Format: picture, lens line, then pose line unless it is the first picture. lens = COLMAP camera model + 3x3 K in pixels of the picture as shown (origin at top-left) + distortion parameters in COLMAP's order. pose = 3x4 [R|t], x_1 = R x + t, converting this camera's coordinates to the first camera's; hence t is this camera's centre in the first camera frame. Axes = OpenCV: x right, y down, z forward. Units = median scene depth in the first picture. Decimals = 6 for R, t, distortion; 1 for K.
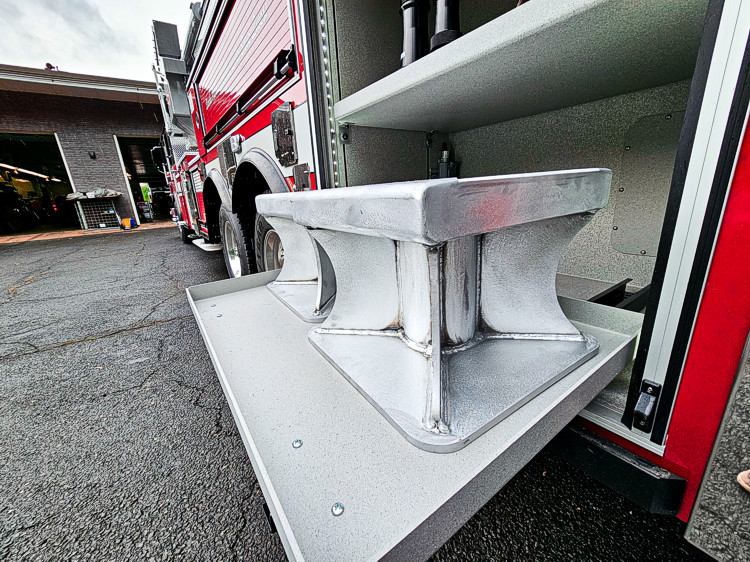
lens RADIAL K [[308.3, 0, 376.5], [0, 308.3, 279.0], [0, 0, 1]] dist [-0.002681, 0.000117]
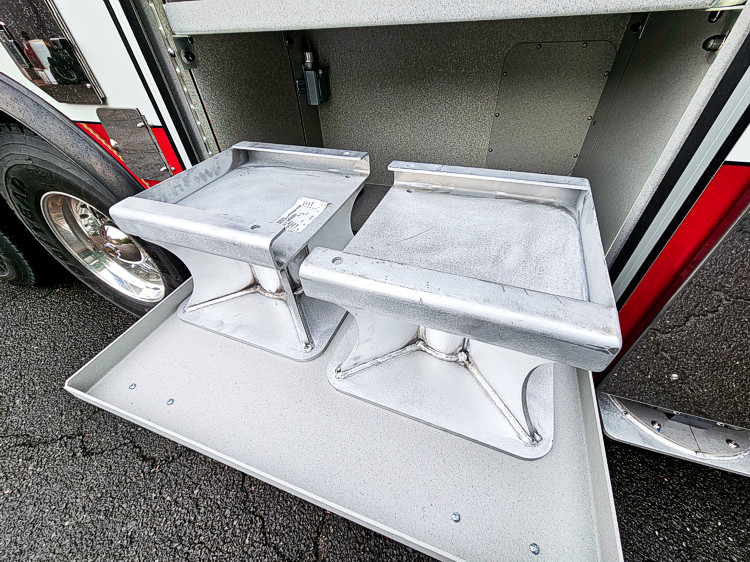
lens RADIAL K [[305.4, 0, 376.4], [0, 305.4, 278.2], [0, 0, 1]] dist [-0.002090, 0.000446]
pose [[0.821568, -0.361709, 0.440673, -0.226717], [0.159821, 0.888090, 0.430992, -0.267210], [-0.547251, -0.283660, 0.787435, 0.171269]]
